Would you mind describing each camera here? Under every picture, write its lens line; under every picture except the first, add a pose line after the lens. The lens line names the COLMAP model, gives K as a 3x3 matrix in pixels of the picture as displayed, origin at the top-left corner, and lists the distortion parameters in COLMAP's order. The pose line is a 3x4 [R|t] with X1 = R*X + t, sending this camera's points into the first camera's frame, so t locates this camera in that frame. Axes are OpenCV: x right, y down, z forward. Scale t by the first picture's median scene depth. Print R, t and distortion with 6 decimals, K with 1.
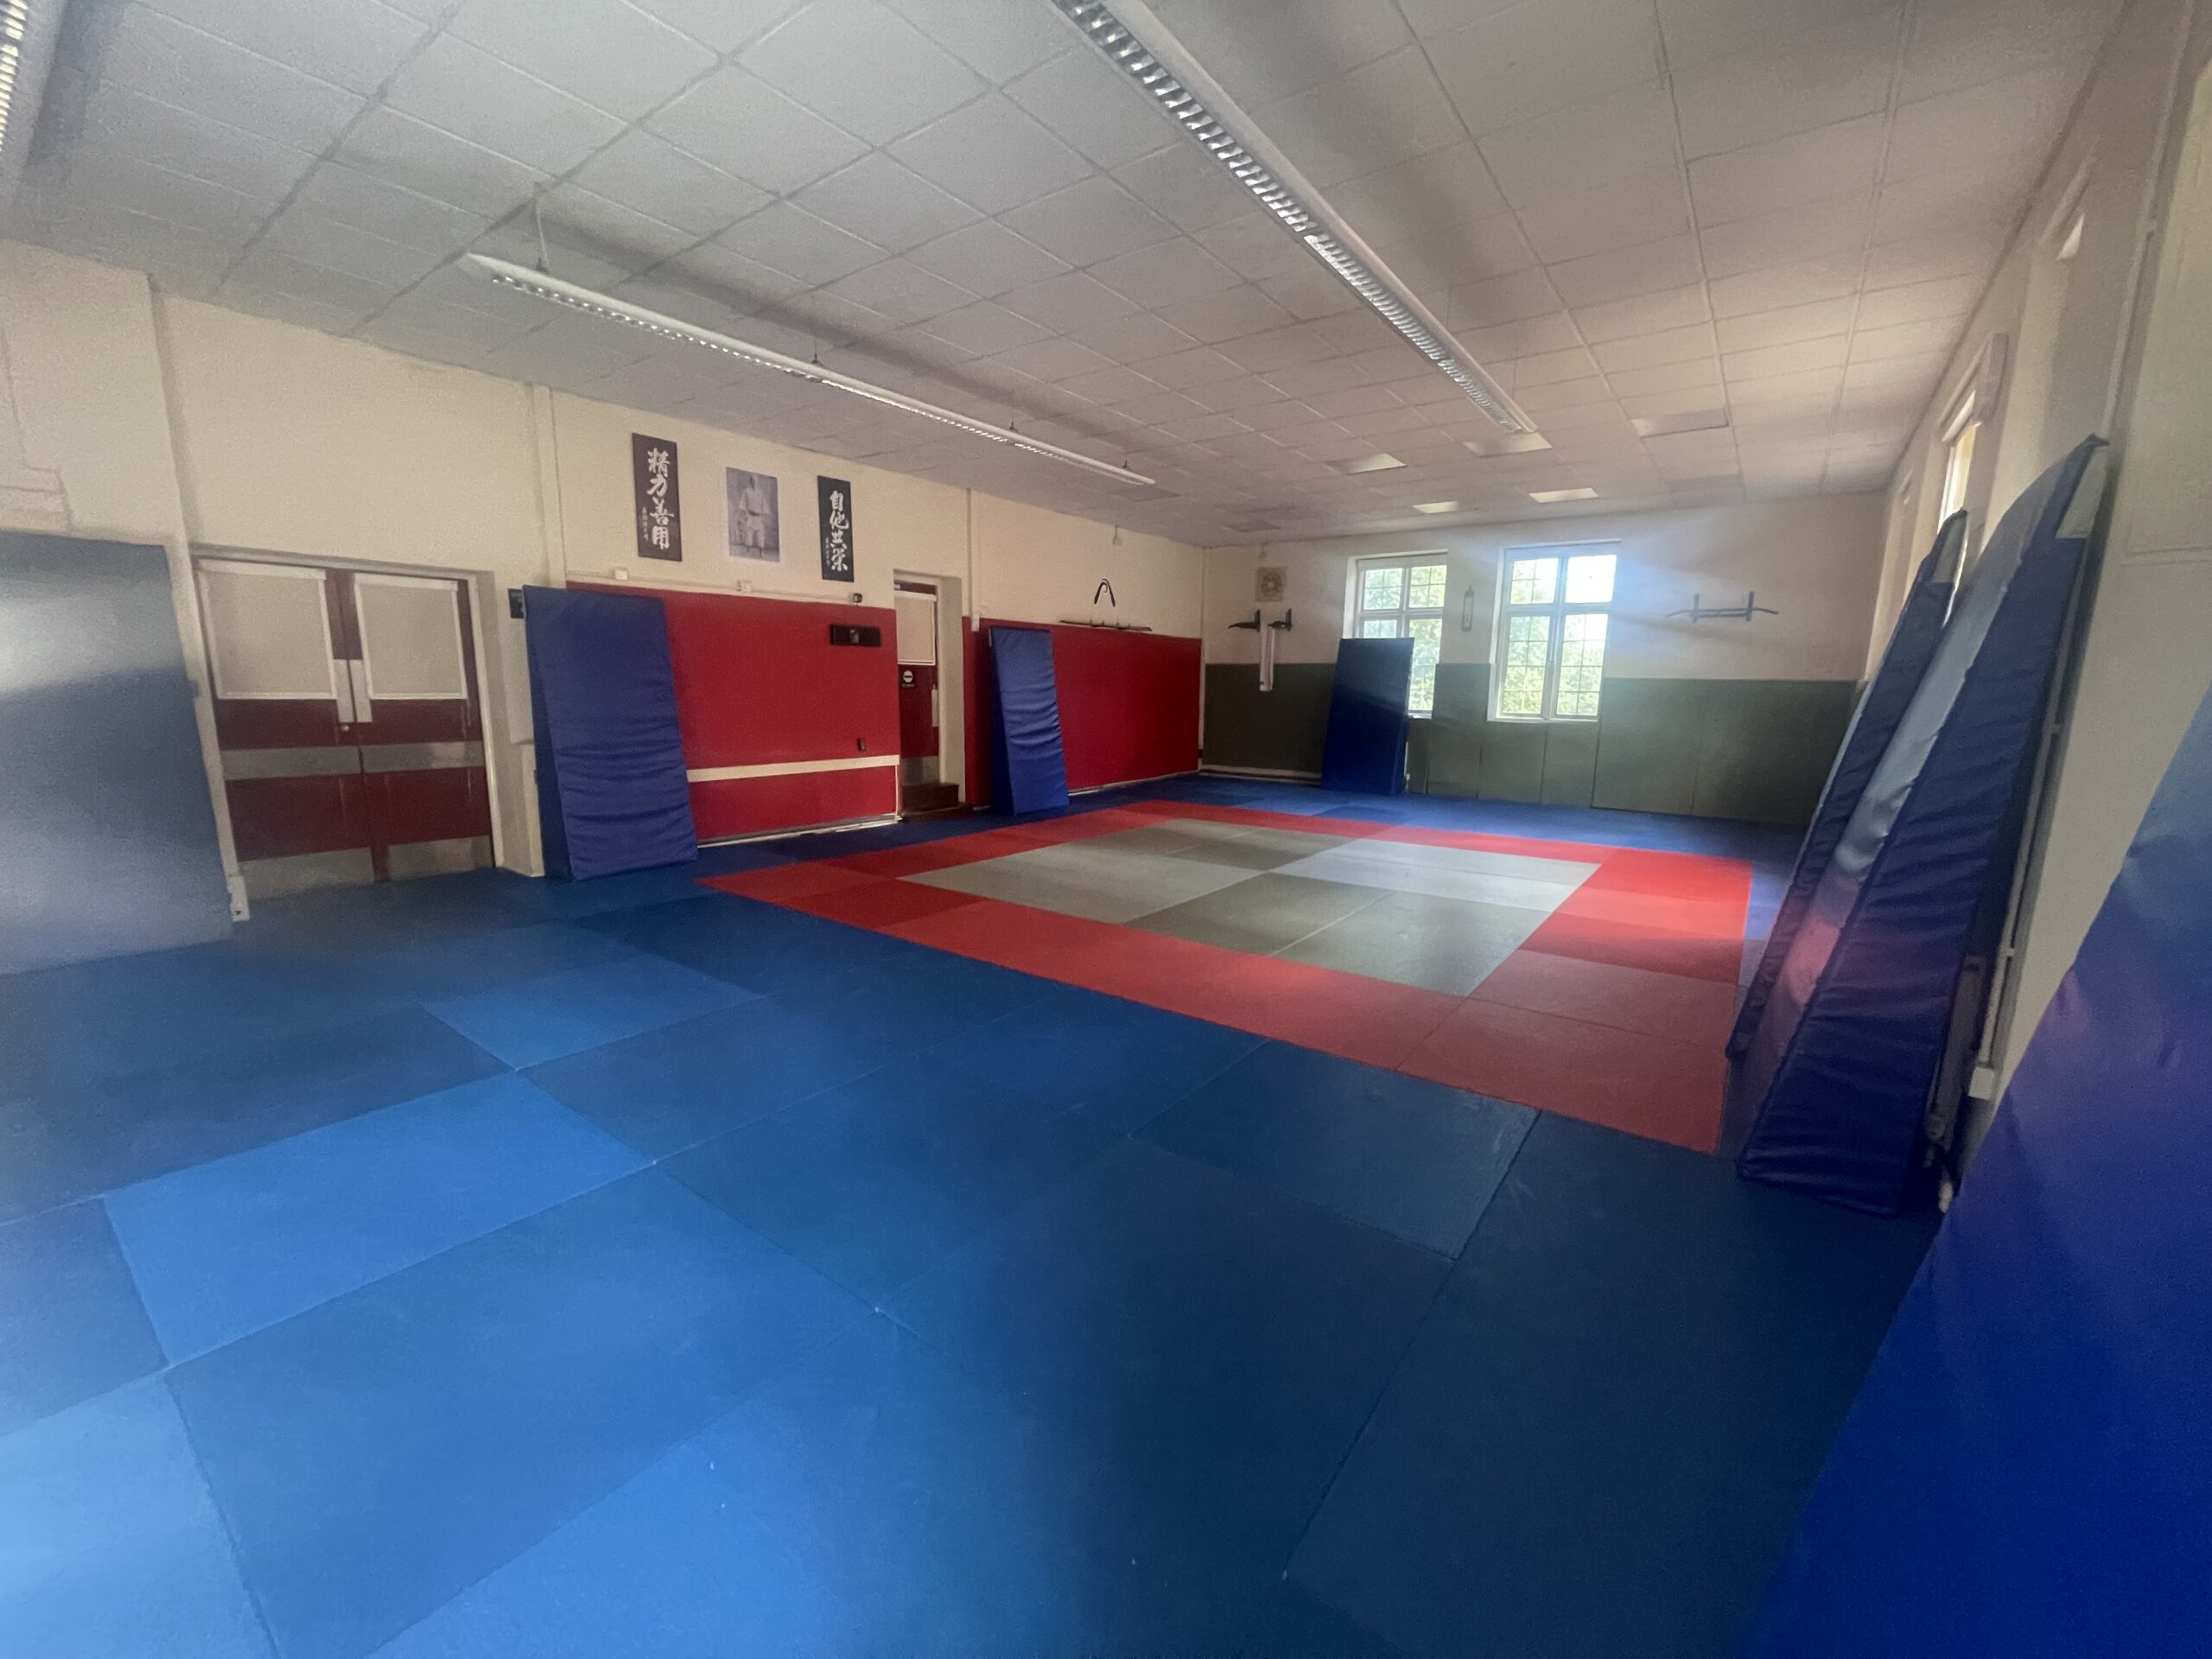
lens RADIAL K [[889.8, 0, 1119.7], [0, 889.8, 823.7], [0, 0, 1]] dist [-0.001785, -0.000115]
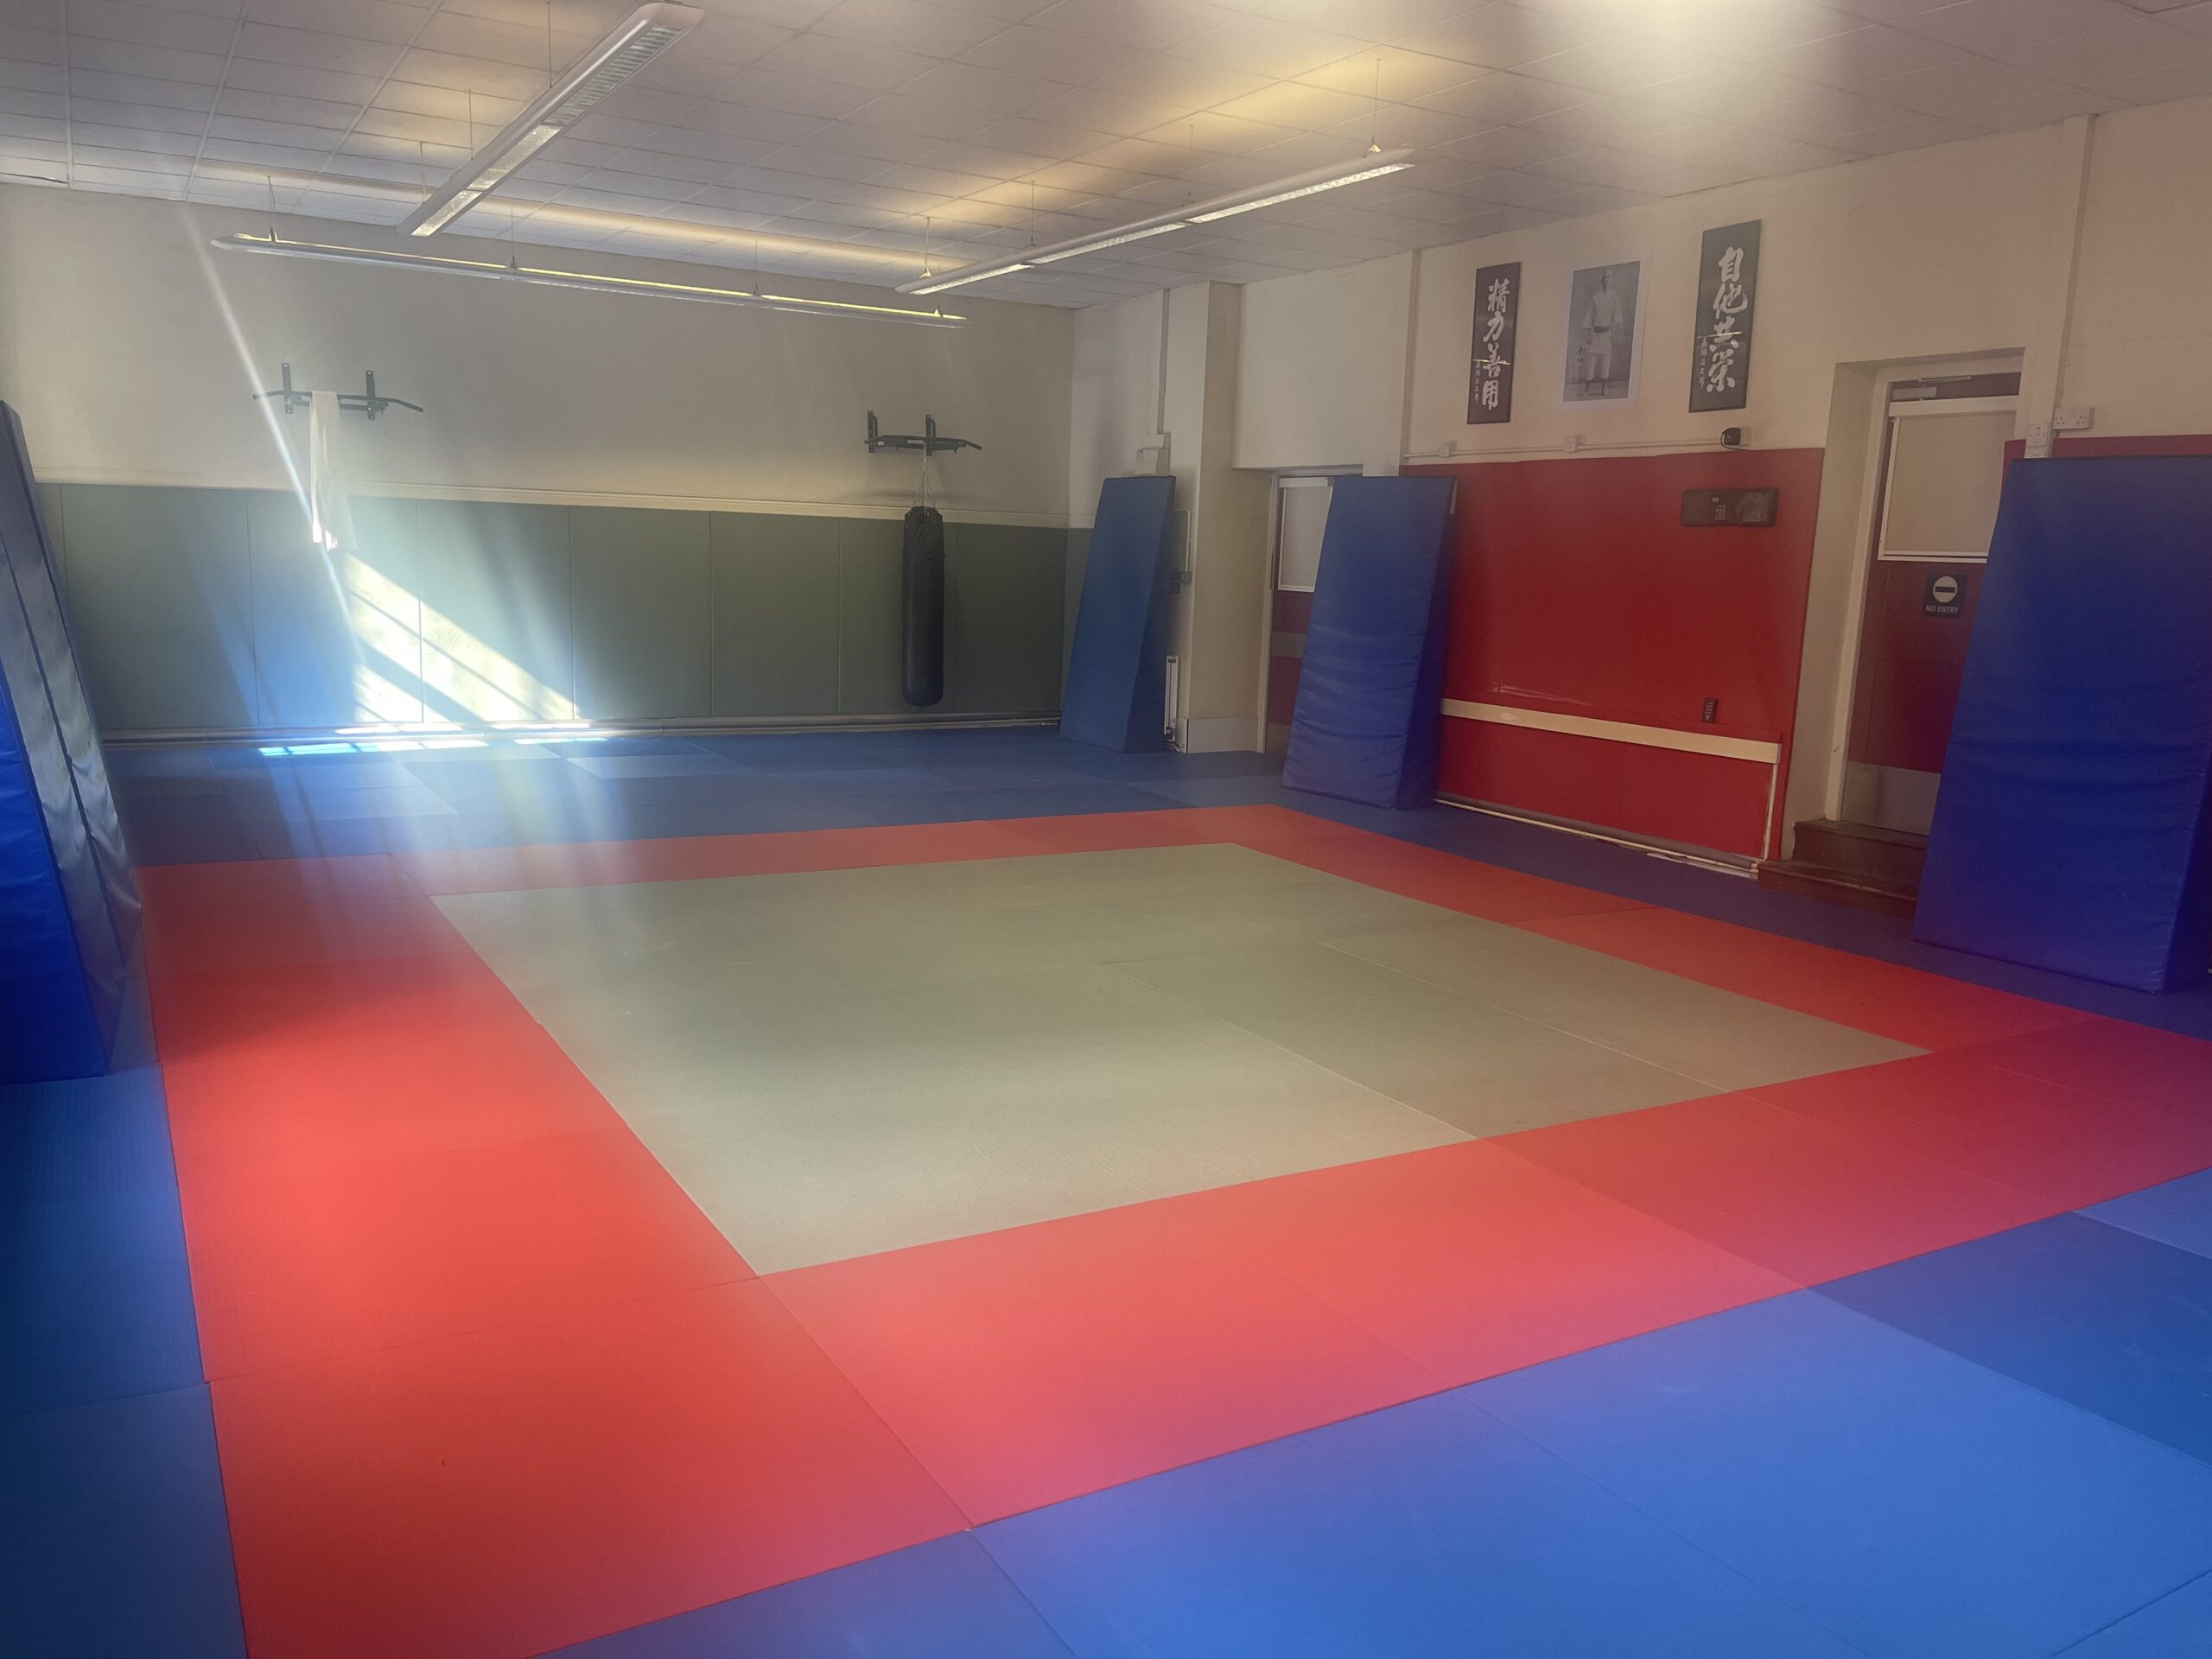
lens RADIAL K [[1630.4, 0, 1109.5], [0, 1630.4, 839.7], [0, 0, 1]] dist [0.011428, -0.002131]
pose [[-0.364545, 0.126494, -0.922554, 0.871480], [-0.196507, 0.957969, 0.208999, -0.170504], [0.910215, 0.257477, -0.324366, 1.158850]]
